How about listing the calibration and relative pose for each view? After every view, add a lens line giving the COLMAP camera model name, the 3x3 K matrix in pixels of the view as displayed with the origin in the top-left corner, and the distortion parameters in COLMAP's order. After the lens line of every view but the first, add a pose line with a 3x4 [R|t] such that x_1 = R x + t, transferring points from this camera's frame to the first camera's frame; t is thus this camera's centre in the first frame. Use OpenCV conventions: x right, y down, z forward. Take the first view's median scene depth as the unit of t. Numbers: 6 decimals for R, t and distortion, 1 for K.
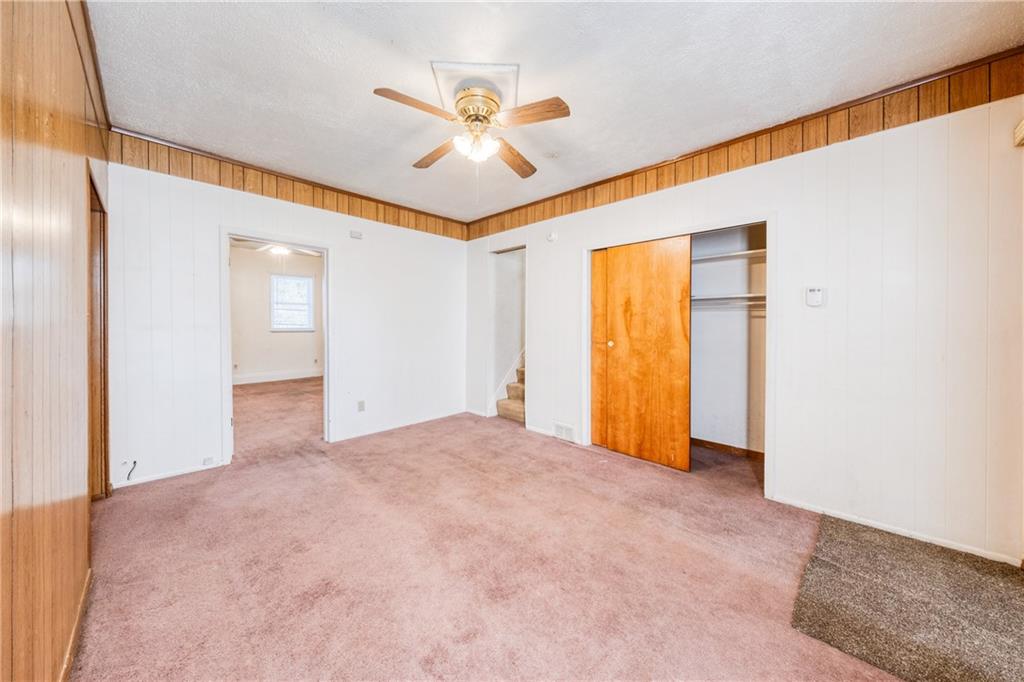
lens RADIAL K [[345.5, 0, 515.1], [0, 345.5, 324.8], [0, 0, 1]] dist [0.001366, 0.000123]
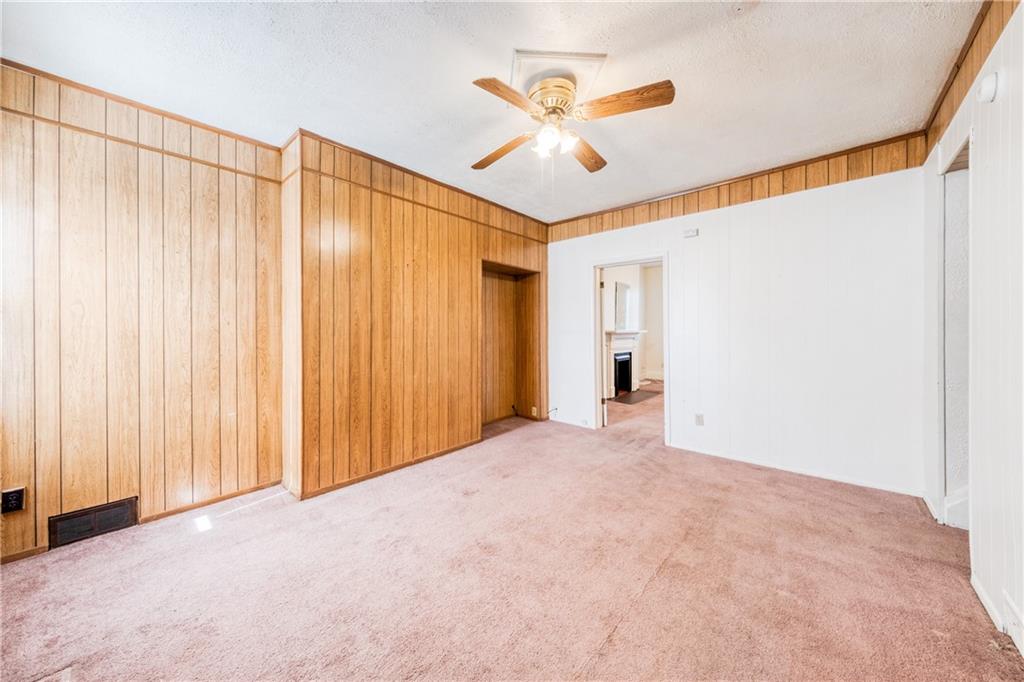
lens RADIAL K [[356.6, 0, 511.8], [0, 356.6, 330.5], [0, 0, 1]] dist [-0.002344, -0.000127]
pose [[0.029887, -0.003160, -0.999548, 0.591659], [-0.001503, 0.999994, -0.003206, 0.006039], [0.999552, 0.001598, 0.029882, 0.598099]]
